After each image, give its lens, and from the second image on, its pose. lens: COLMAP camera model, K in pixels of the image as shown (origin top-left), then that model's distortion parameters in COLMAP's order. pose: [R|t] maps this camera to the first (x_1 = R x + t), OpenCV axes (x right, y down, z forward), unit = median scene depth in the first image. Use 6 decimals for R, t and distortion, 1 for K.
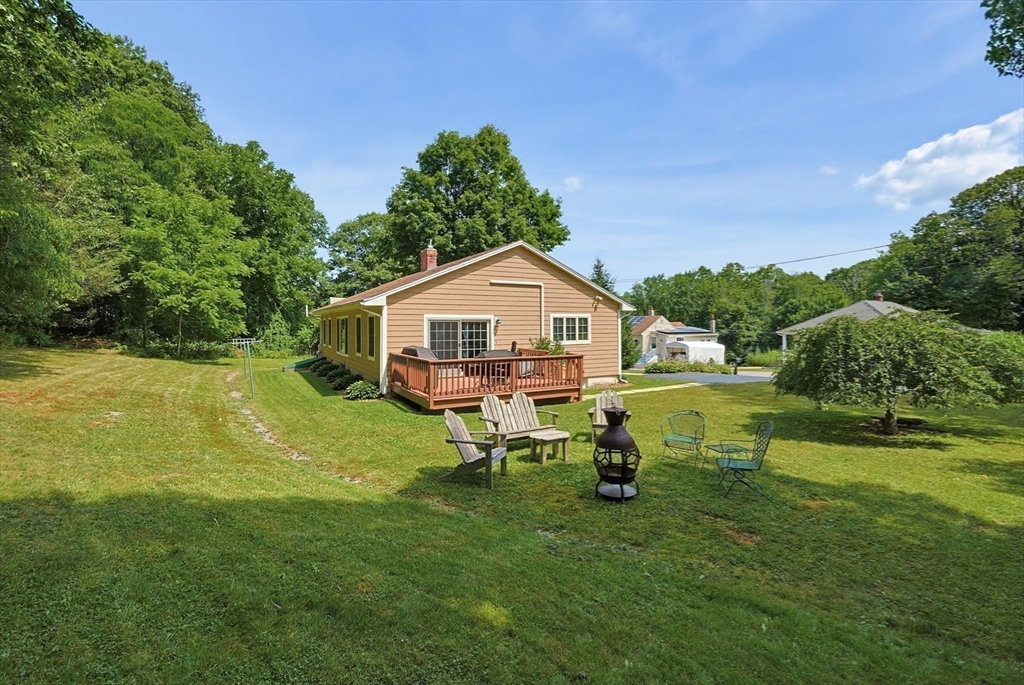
lens RADIAL K [[448.3, 0, 511.3], [0, 448.3, 339.2], [0, 0, 1]] dist [0.003734, -0.001711]
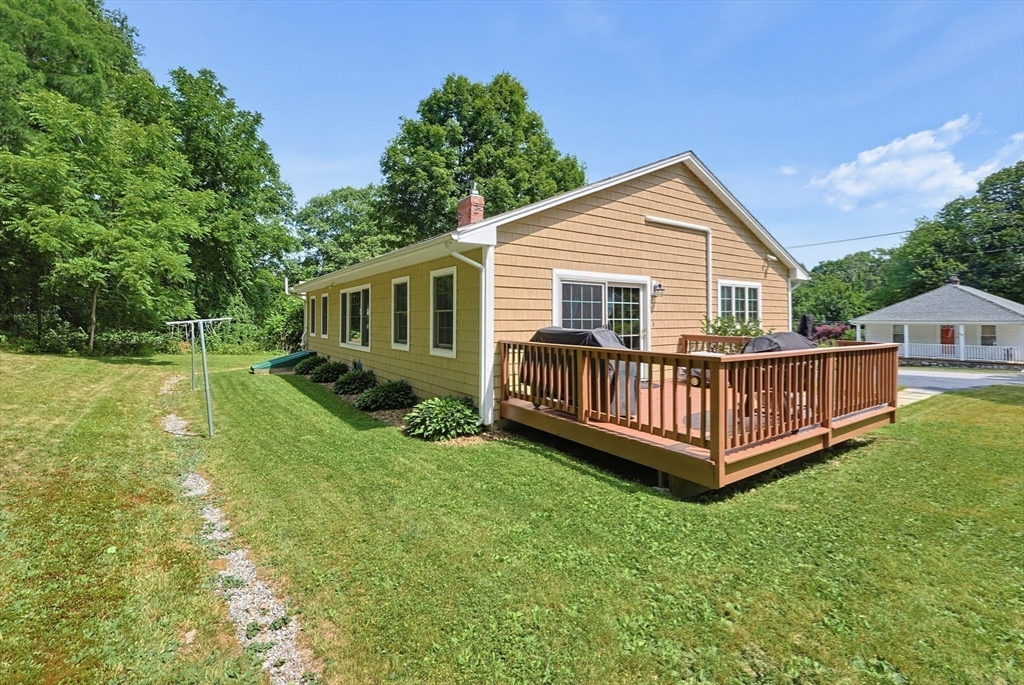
lens RADIAL K [[448.3, 0, 505.5], [0, 448.3, 324.7], [0, 0, 1]] dist [0.003734, -0.001711]
pose [[0.997250, 0.001207, 0.074101, -0.148956], [0.000452, 0.999750, -0.022367, 0.011476], [-0.074110, 0.022339, 0.997000, 0.248472]]
